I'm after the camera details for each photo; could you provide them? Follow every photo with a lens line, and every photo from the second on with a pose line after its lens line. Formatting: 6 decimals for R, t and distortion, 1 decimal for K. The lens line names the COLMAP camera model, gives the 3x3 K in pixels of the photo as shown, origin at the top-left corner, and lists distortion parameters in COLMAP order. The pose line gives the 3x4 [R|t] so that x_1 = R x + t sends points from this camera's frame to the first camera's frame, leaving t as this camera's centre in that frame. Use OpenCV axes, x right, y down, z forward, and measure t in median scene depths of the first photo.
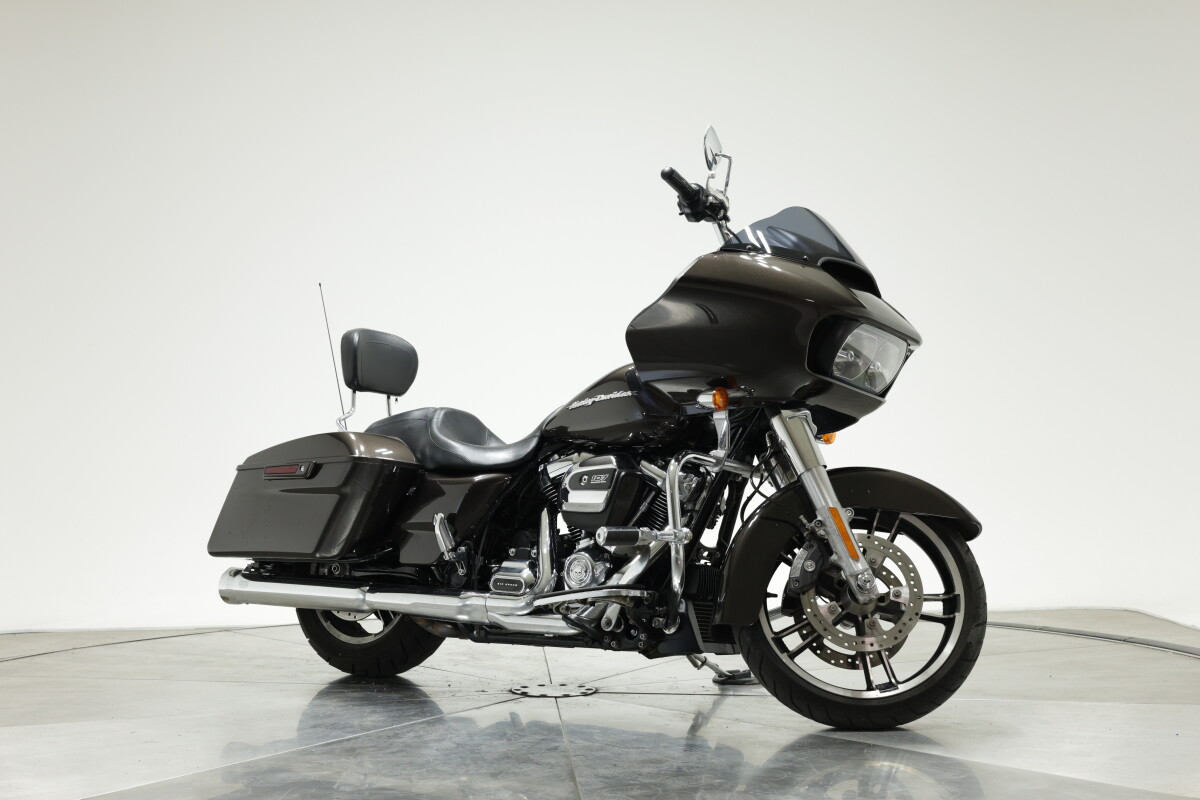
lens RADIAL K [[1702.0, 0, 600.0], [0, 1702.0, 400.0], [0, 0, 1]] dist [-0.030179, 0.009650]
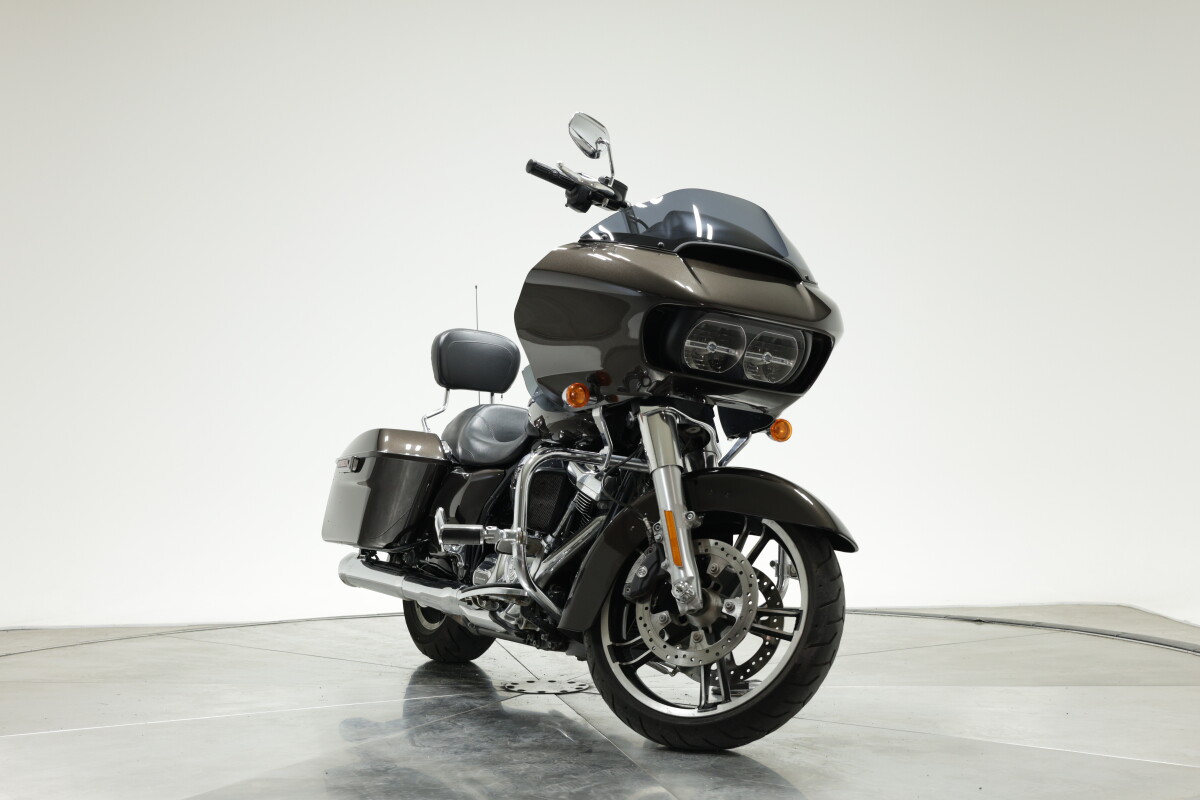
lens RADIAL K [[1702.0, 0, 600.0], [0, 1702.0, 400.0], [0, 0, 1]] dist [-0.030179, 0.009650]
pose [[0.876654, -0.006381, -0.481079, 0.491542], [0.008391, 0.999963, 0.002027, 0.000300], [0.481048, -0.005813, 0.876675, 0.142945]]
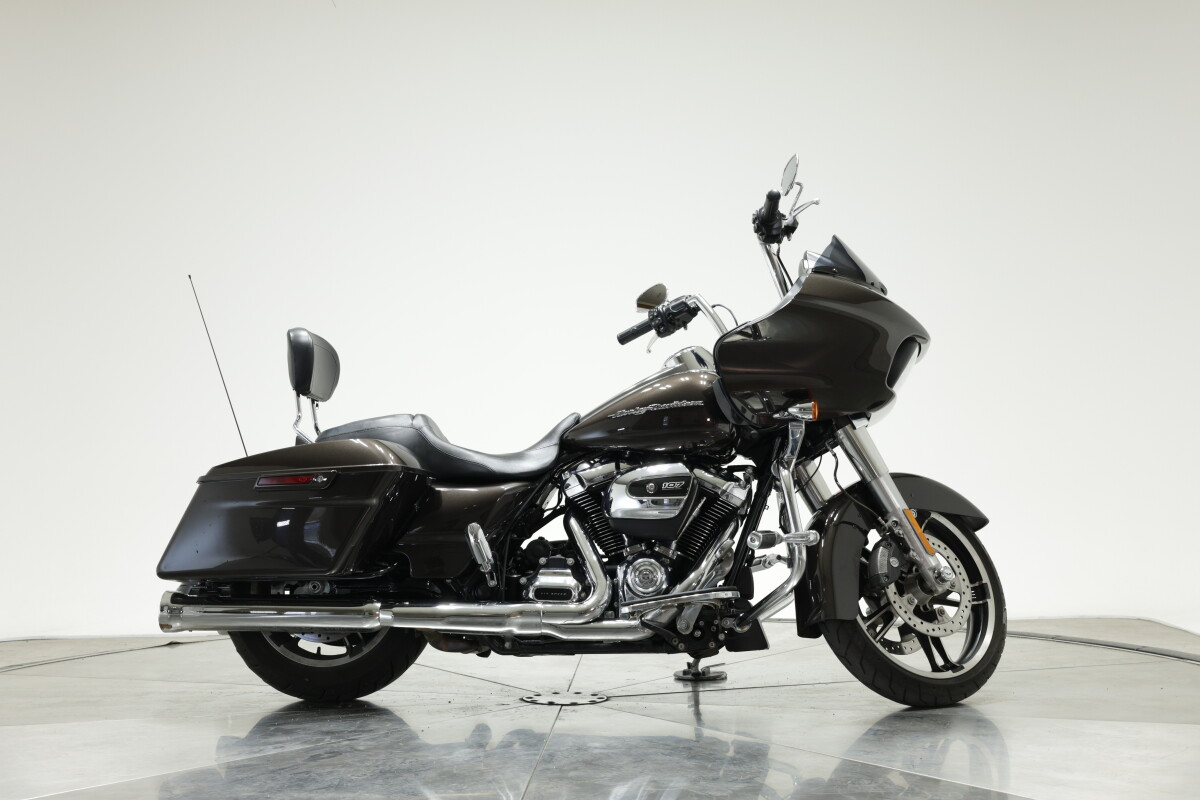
lens RADIAL K [[1702.0, 0, 600.0], [0, 1702.0, 400.0], [0, 0, 1]] dist [-0.030179, 0.009650]
pose [[0.866986, 0.013797, 0.498141, -0.522611], [-0.010787, 0.999902, -0.008921, 0.003881], [-0.498215, 0.002362, 0.867050, 0.122915]]
